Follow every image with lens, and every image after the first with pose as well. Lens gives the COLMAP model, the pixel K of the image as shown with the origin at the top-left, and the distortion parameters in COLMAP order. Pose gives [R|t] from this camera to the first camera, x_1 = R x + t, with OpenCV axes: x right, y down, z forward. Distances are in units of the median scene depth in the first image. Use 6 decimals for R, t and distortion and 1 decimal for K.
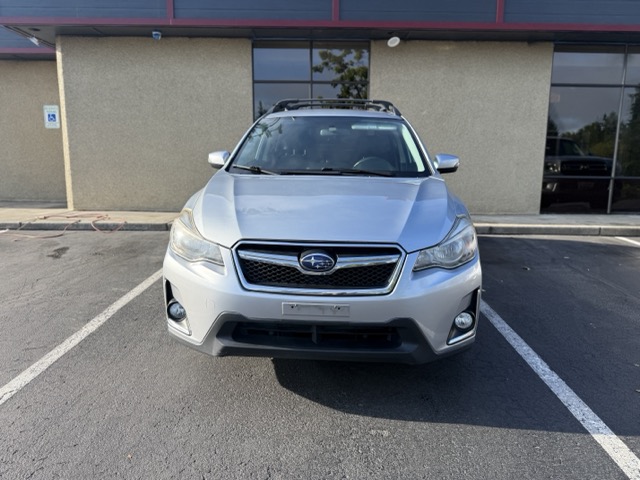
lens RADIAL K [[448.8, 0, 320.0], [0, 448.8, 240.0], [0, 0, 1]] dist [0.001002, -0.007128]
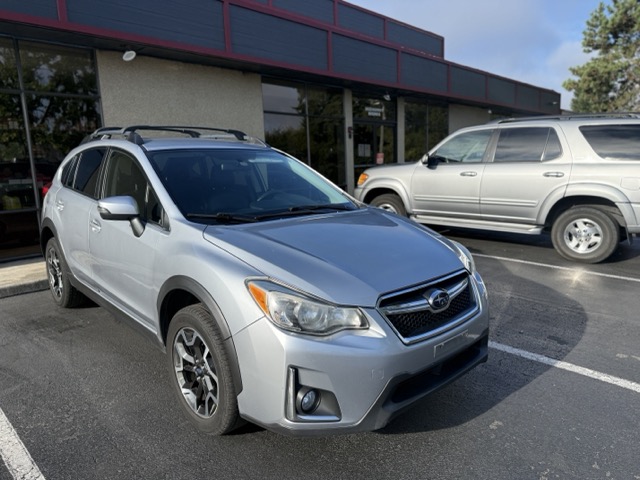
lens RADIAL K [[448.8, 0, 320.0], [0, 448.8, 240.0], [0, 0, 1]] dist [0.001002, -0.007128]
pose [[0.690874, -0.149523, 0.707344, -0.267570], [0.165592, 0.985097, 0.046500, -0.053395], [-0.703756, 0.085005, 0.705338, 0.121711]]
